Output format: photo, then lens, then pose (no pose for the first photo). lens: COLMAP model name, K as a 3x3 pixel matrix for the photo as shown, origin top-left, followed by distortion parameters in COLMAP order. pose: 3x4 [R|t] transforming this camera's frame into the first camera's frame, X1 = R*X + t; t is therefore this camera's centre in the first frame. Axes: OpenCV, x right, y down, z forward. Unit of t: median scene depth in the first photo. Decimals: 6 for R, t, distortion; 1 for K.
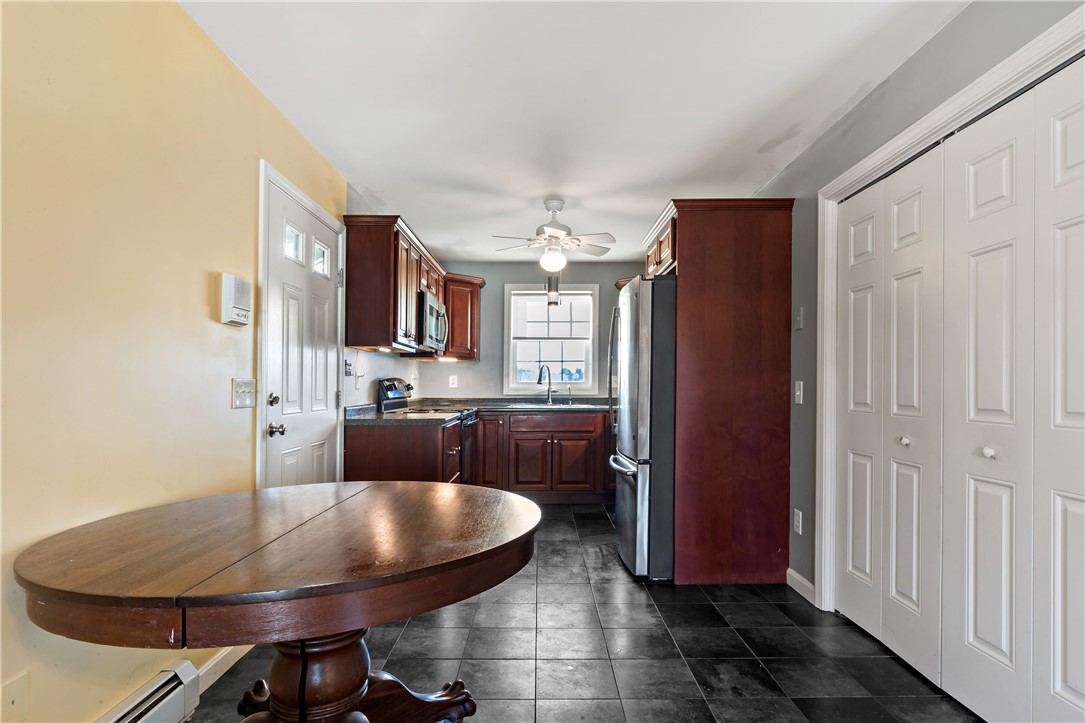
lens RADIAL K [[601.5, 0, 552.1], [0, 601.5, 370.6], [0, 0, 1]] dist [-0.011538, 0.002360]
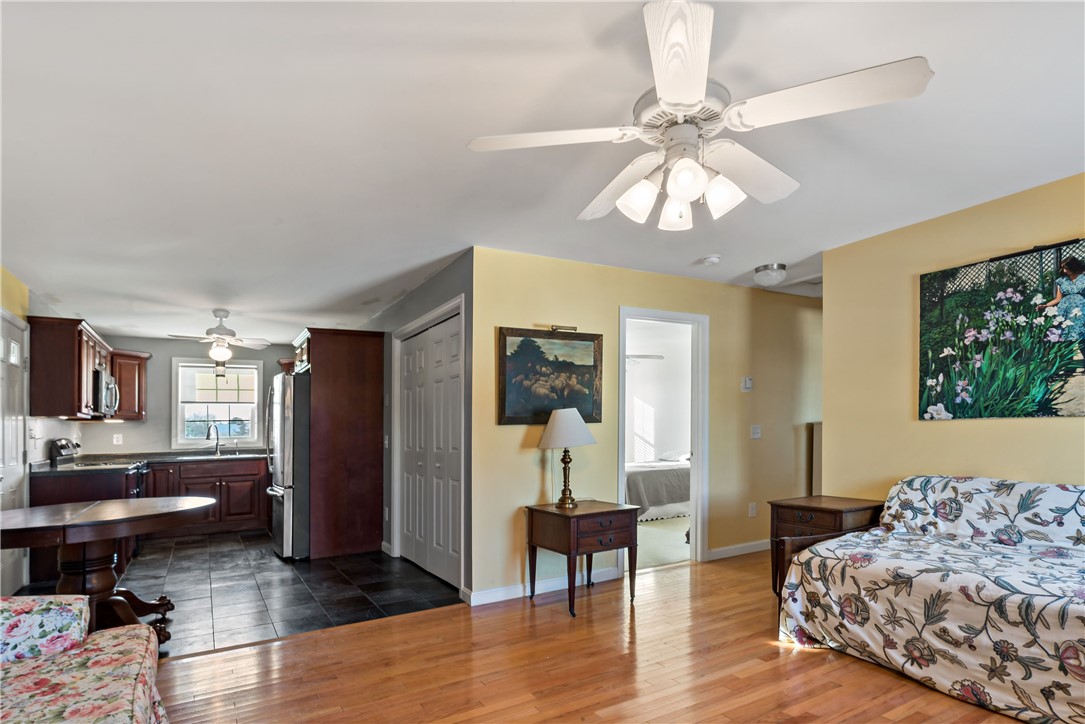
lens RADIAL K [[567.2, 0, 599.2], [0, 567.2, 416.2], [0, 0, 1]] dist [-0.004786, -0.001296]
pose [[0.829076, -0.007115, 0.559091, -0.006071], [0.008163, 0.999966, 0.000620, -0.031707], [-0.559077, 0.004050, 0.829106, -0.688207]]
